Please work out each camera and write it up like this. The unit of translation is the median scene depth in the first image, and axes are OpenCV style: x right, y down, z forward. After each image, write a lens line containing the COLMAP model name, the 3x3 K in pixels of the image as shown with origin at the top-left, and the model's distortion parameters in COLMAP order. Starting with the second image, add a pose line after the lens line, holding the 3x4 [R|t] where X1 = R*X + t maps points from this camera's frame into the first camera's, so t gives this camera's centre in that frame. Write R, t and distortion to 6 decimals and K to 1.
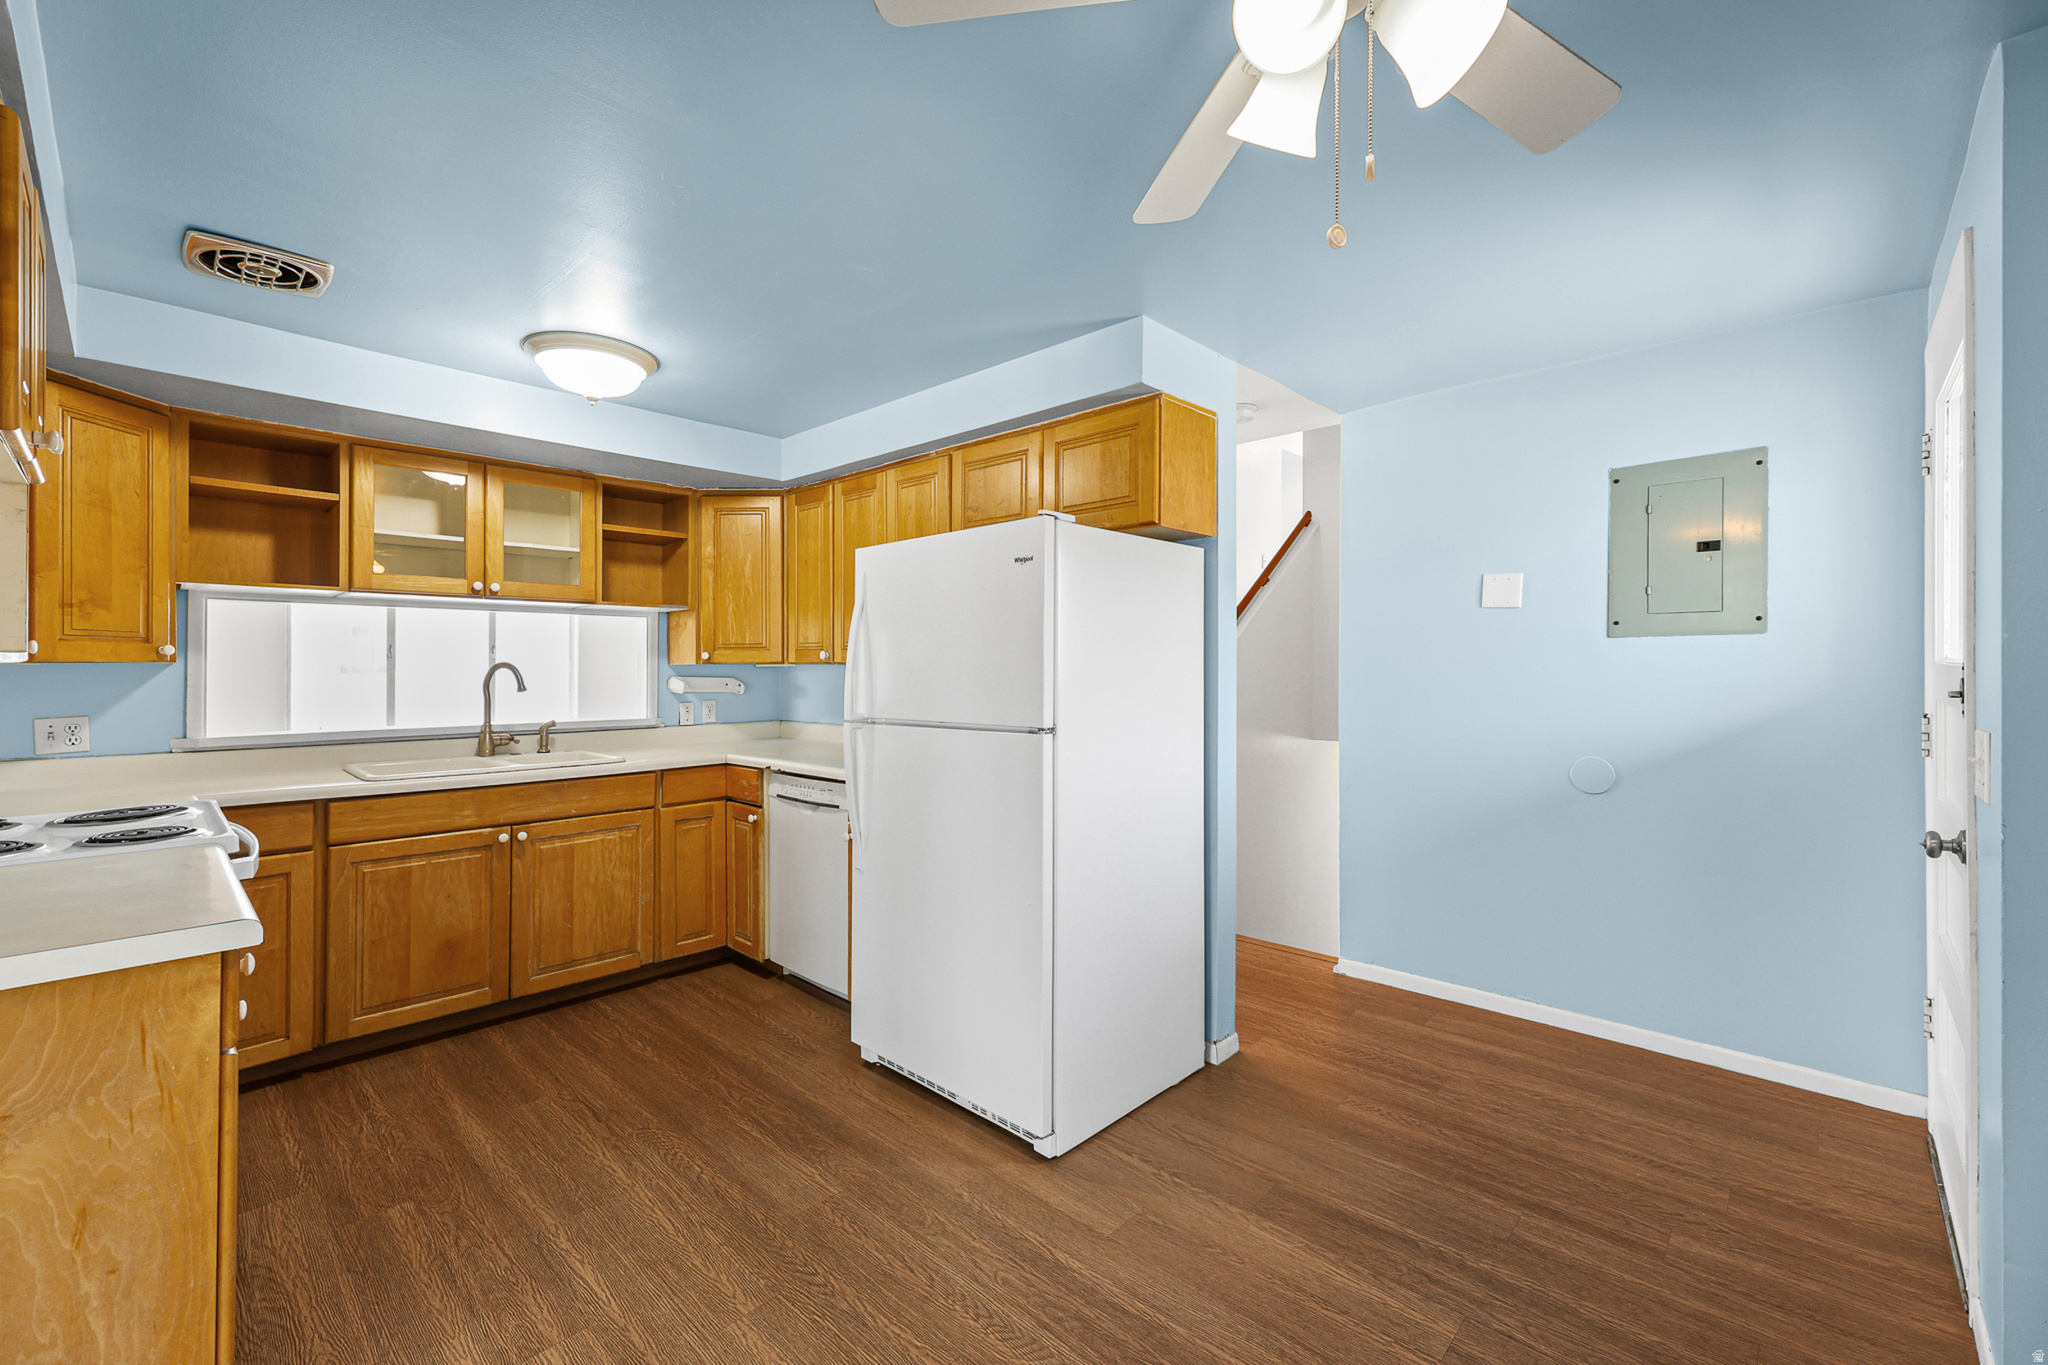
lens RADIAL K [[847.3, 0, 1017.8], [0, 847.3, 658.8], [0, 0, 1]] dist [-0.000277, -0.000113]
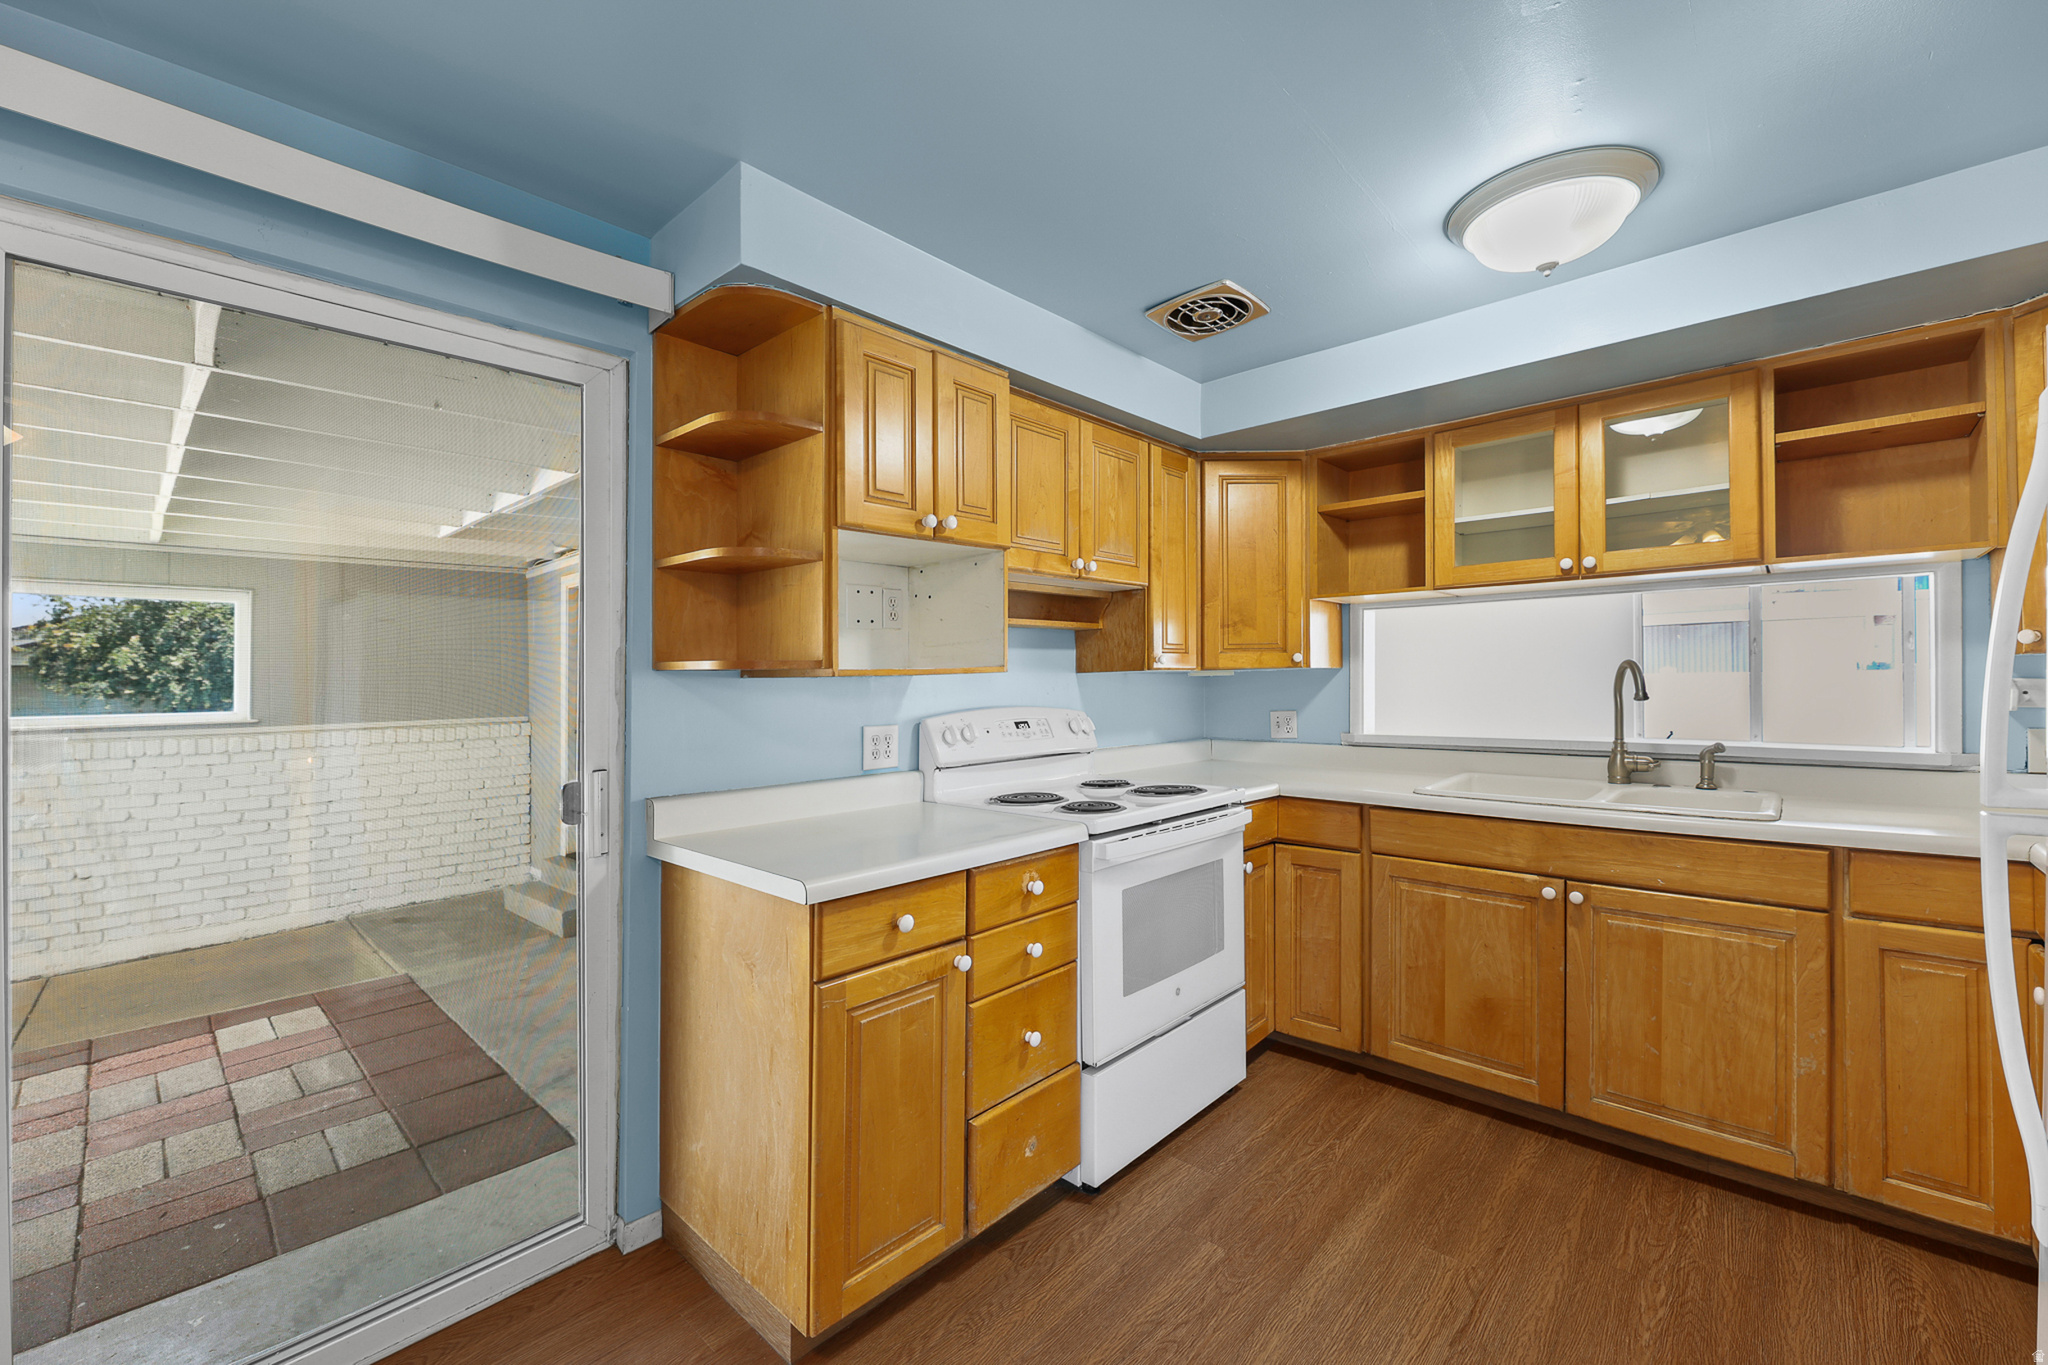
lens RADIAL K [[833.0, 0, 1029.5], [0, 833.0, 665.1], [0, 0, 1]] dist [-0.002863, -0.000693]
pose [[0.021148, -0.015387, -0.999658, 0.130132], [0.026074, 0.999550, -0.014834, 0.006469], [0.999436, -0.025751, 0.021539, 0.522779]]
